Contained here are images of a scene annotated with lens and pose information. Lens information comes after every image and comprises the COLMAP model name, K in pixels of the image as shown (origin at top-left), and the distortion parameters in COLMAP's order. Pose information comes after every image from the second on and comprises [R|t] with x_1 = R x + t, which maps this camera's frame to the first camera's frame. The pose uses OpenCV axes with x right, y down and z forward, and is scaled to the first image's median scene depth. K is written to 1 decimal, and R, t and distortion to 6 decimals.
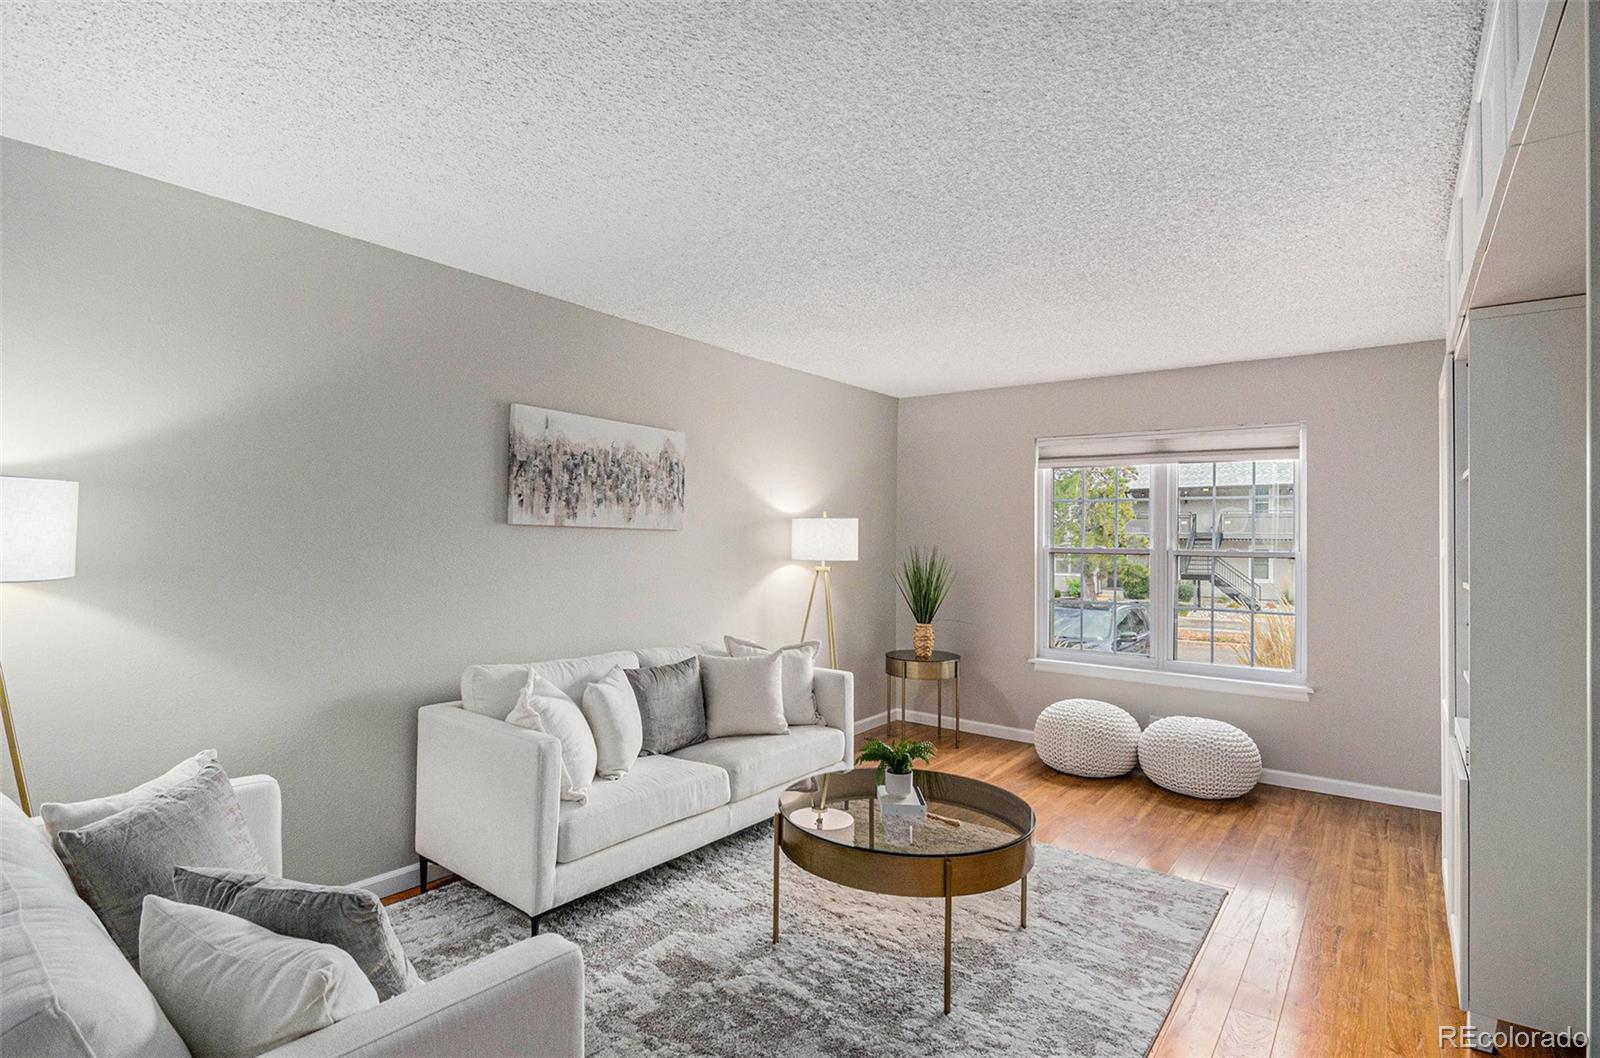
lens RADIAL K [[789.8, 0, 800.6], [0, 789.8, 540.1], [0, 0, 1]] dist [0.002708, -0.000179]
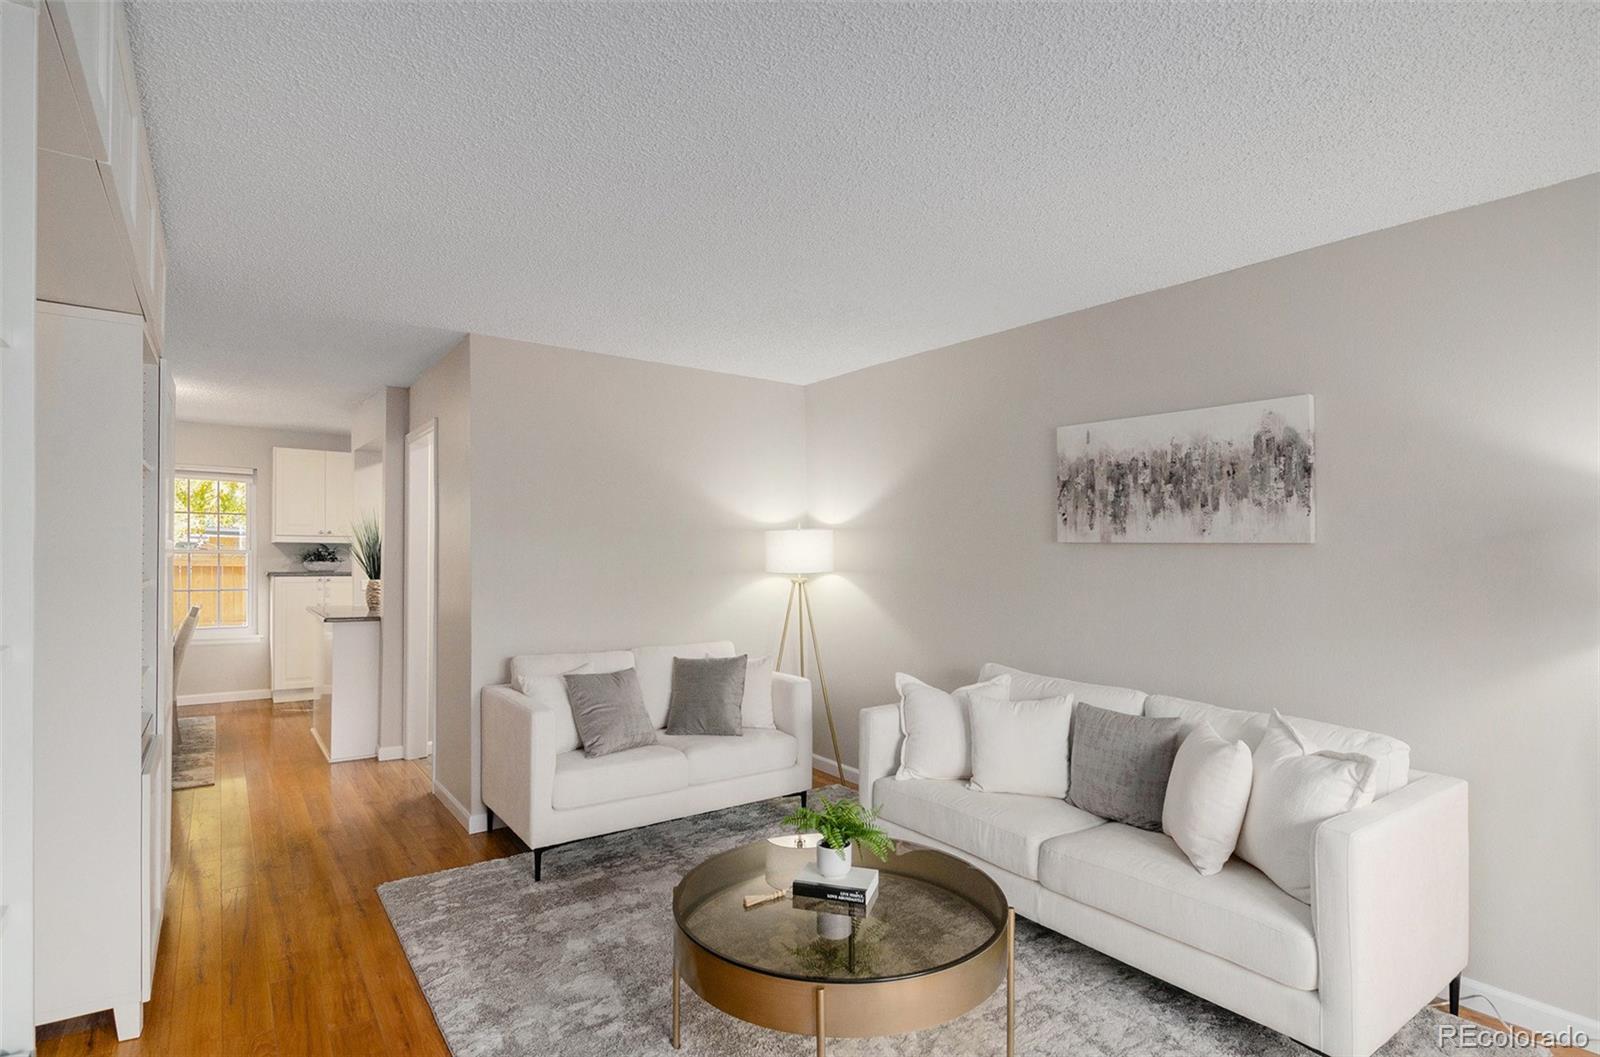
lens RADIAL K [[789.8, 0, 800.6], [0, 789.8, 539.6], [0, 0, 1]] dist [0.002708, -0.000179]
pose [[-0.292542, -0.031505, -0.955734, 0.692132], [-0.010329, 0.999503, -0.029786, 0.010081], [0.956197, 0.001158, -0.292722, 0.919764]]
